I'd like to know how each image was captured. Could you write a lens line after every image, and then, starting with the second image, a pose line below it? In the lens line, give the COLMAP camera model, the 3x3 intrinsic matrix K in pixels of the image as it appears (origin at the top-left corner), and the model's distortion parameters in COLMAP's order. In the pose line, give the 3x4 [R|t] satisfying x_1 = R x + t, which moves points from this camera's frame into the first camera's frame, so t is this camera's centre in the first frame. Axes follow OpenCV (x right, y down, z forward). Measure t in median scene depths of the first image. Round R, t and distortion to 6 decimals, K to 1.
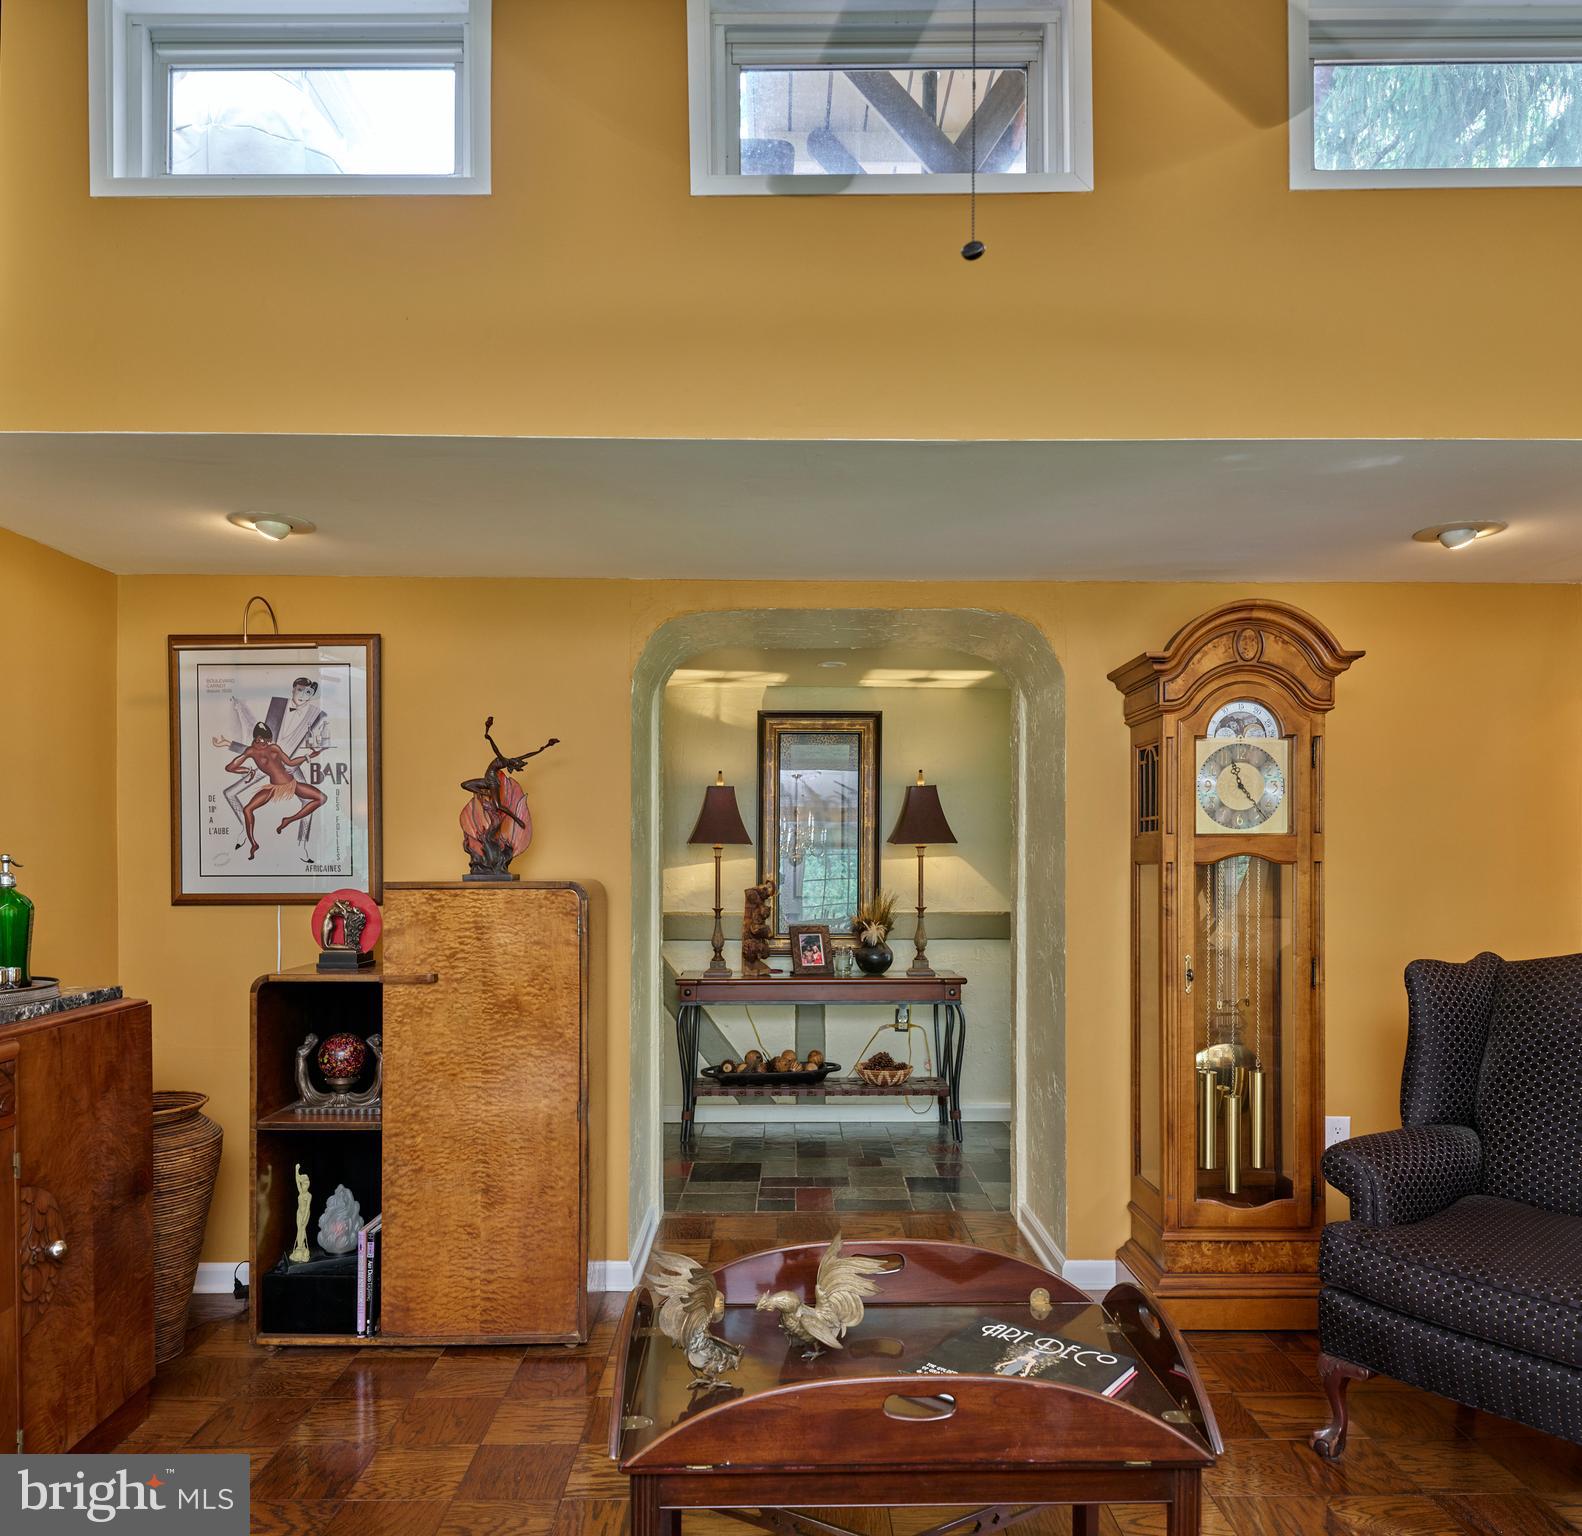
lens RADIAL K [[1139.1, 0, 789.1], [0, 1139.1, 875.3], [0, 0, 1]] dist [0.005984, -0.005444]
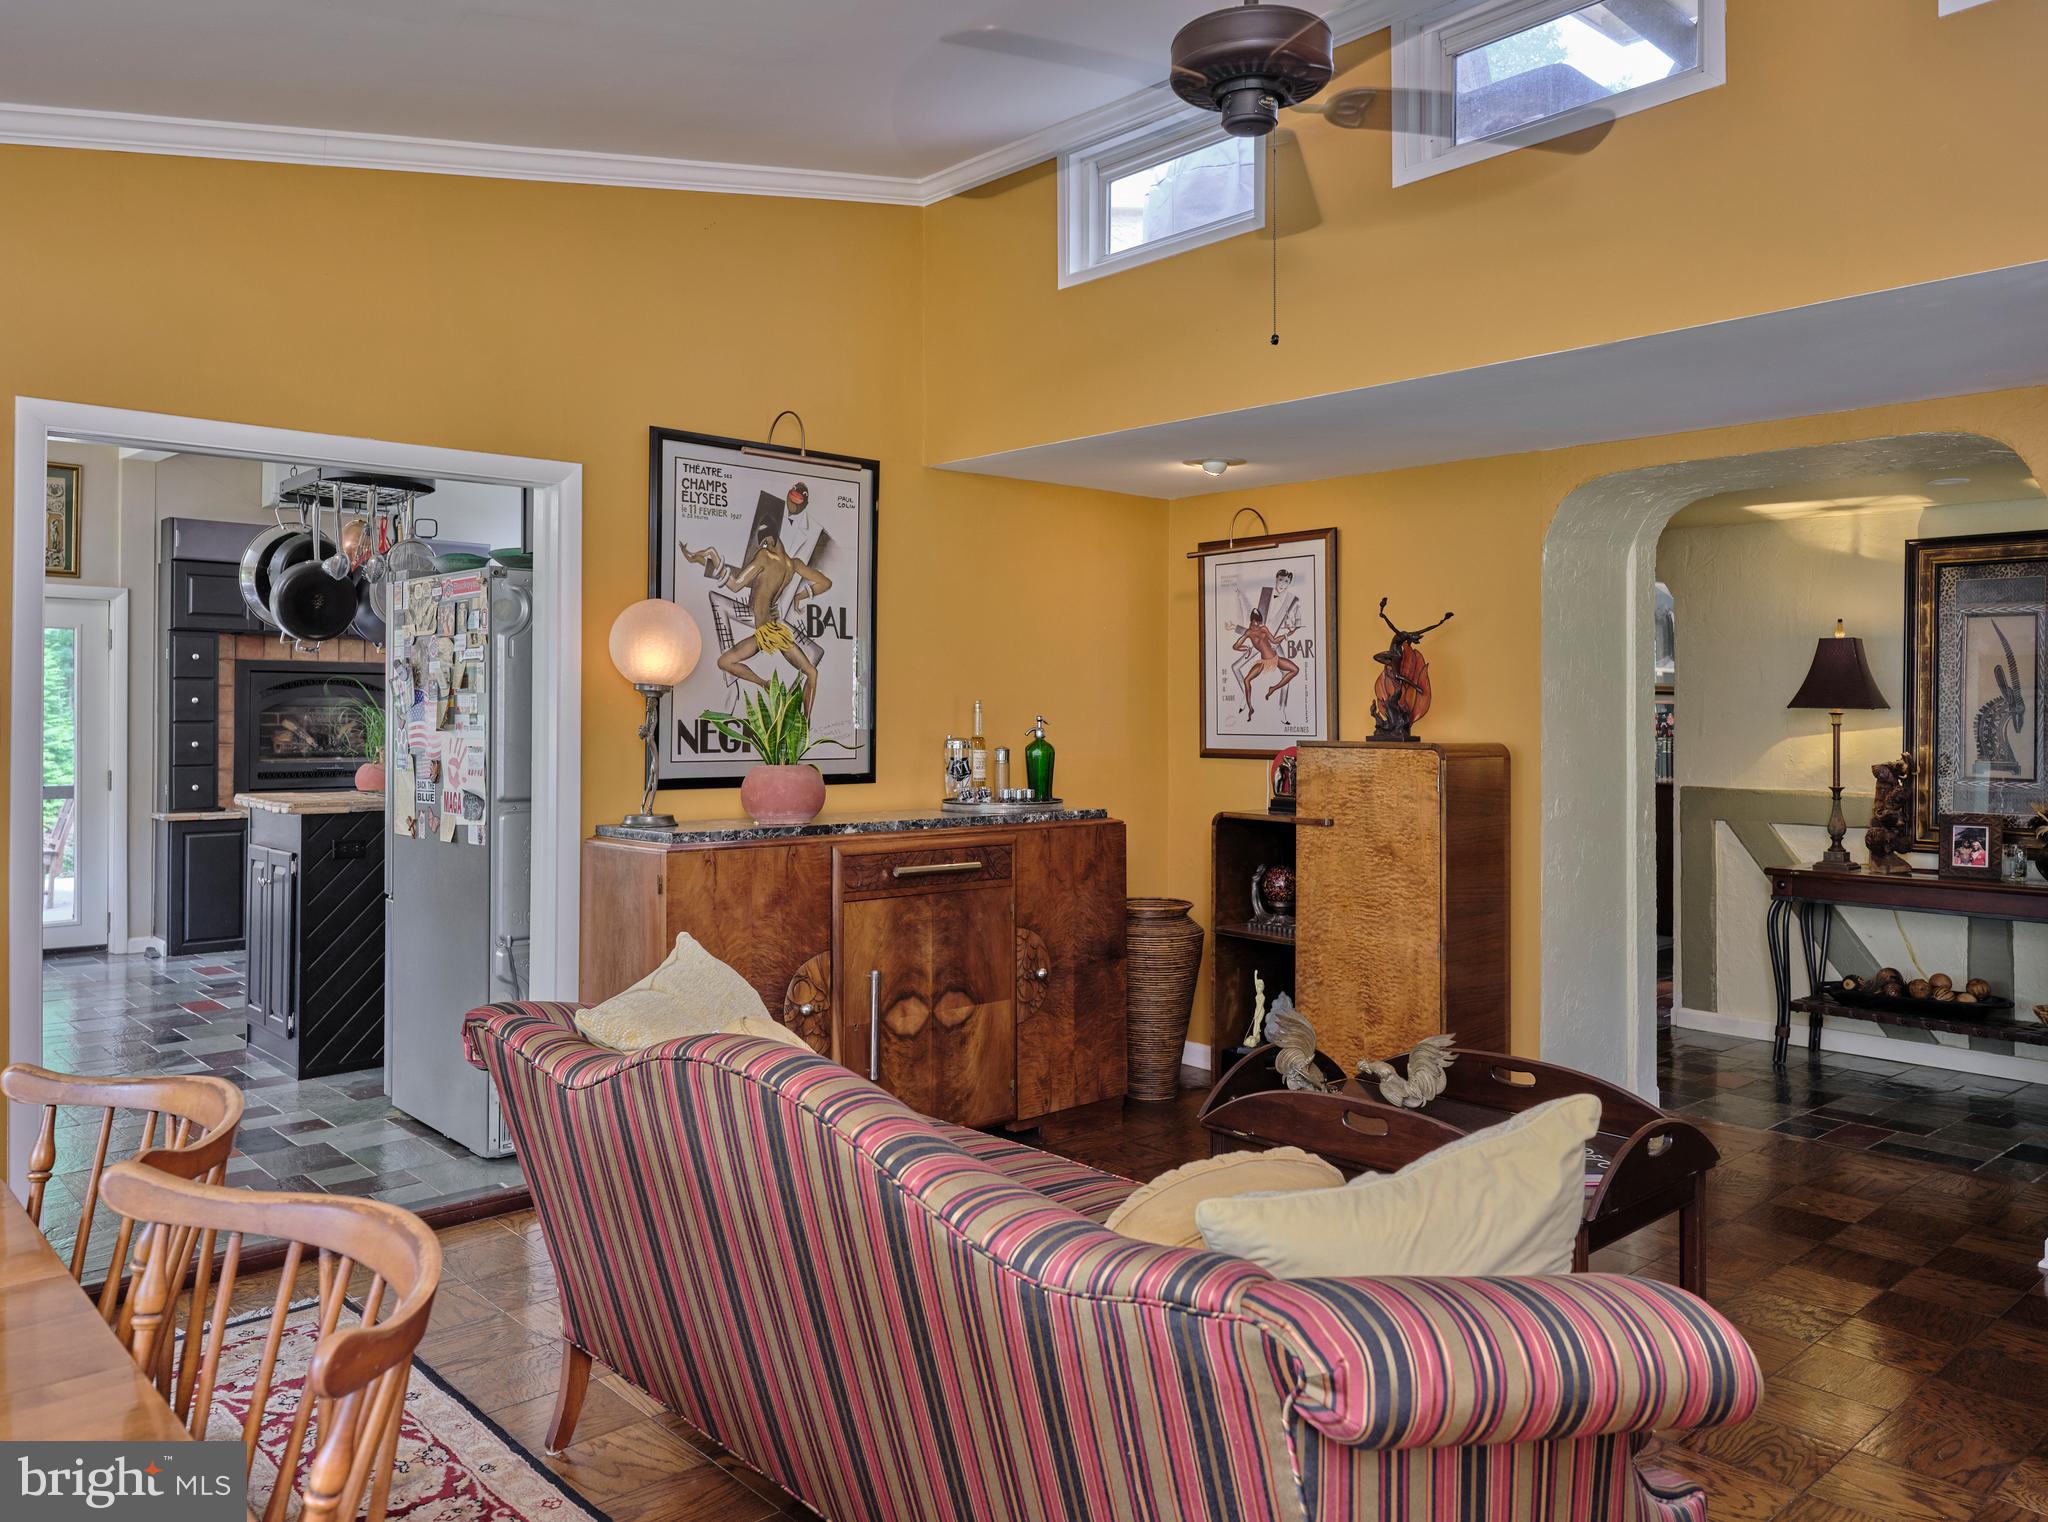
lens RADIAL K [[1464.6, 0, 1024.0], [0, 1464.6, 761.0], [0, 0, 1]] dist [0.002513, 0.001169]
pose [[0.666954, 0.028720, -0.744545, 0.558427], [-0.020863, 0.999585, 0.019870, 0.002494], [0.744807, 0.002281, 0.667276, -0.232496]]
